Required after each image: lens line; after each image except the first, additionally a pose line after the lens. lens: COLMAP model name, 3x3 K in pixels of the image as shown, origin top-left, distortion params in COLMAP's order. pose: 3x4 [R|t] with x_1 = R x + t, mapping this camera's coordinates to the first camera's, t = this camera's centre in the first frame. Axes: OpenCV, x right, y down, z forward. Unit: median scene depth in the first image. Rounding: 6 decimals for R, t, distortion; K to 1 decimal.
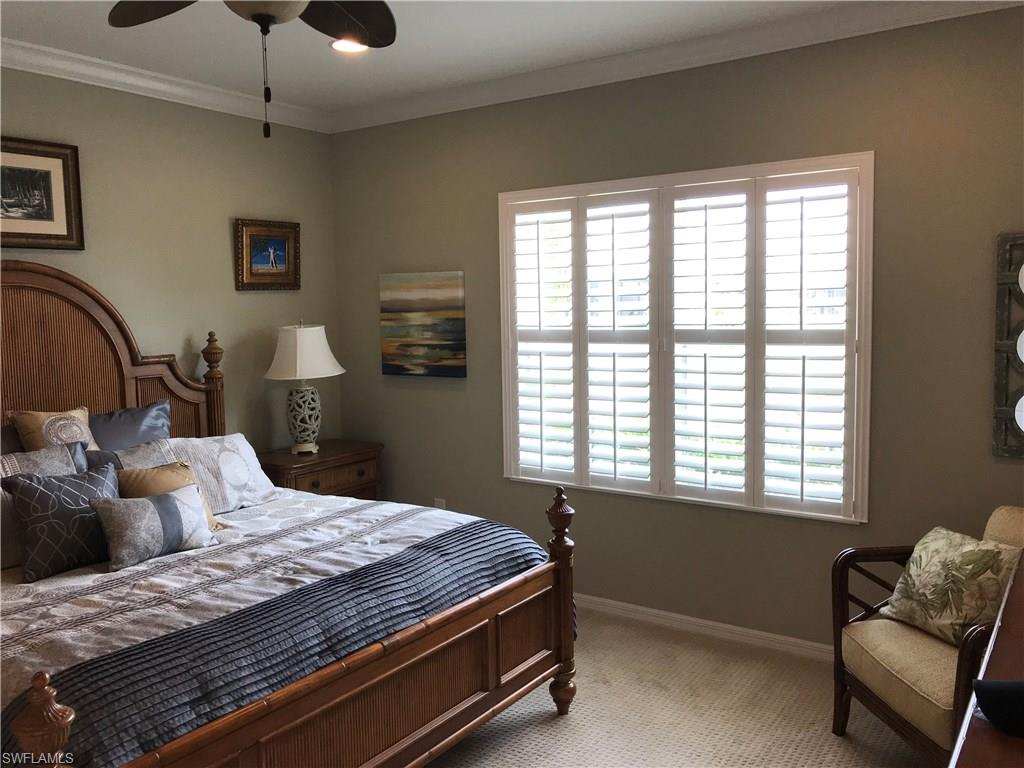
lens RADIAL K [[837.8, 0, 515.1], [0, 837.8, 381.7], [0, 0, 1]] dist [0.014411, -0.029291]
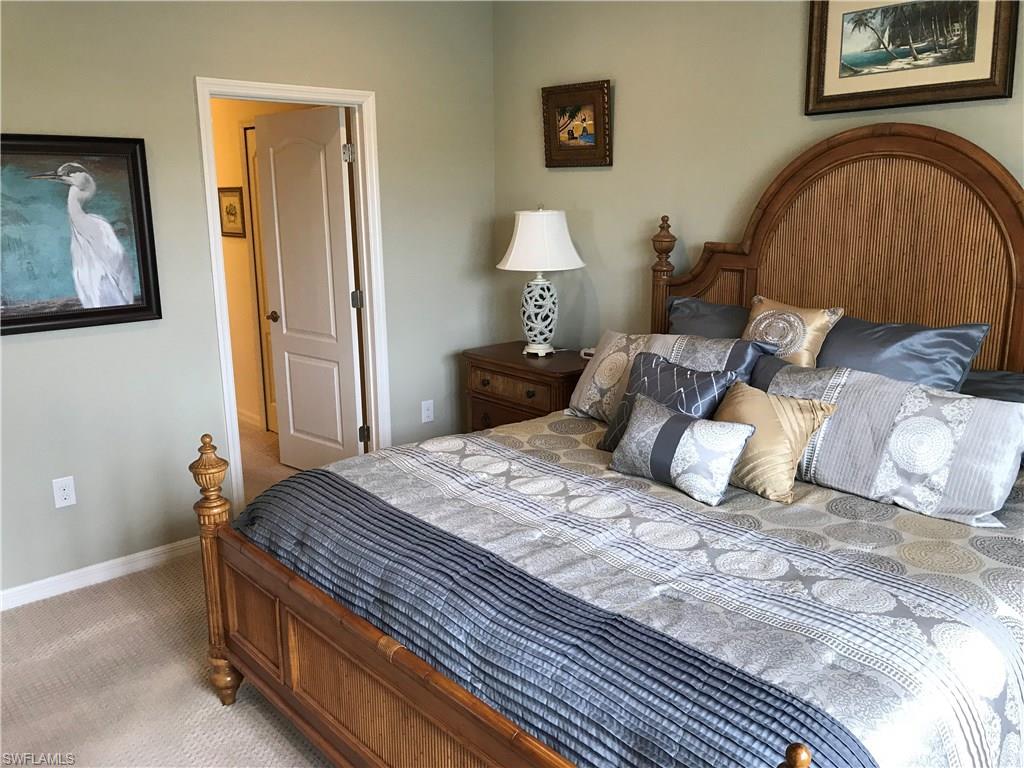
lens RADIAL K [[837.8, 0, 516.8], [0, 837.8, 382.7], [0, 0, 1]] dist [0.014411, -0.029291]
pose [[-0.229649, 0.229839, -0.945746, 0.326593], [-0.086458, 0.963057, 0.255041, -0.077834], [0.969426, 0.140337, -0.201294, 0.854098]]
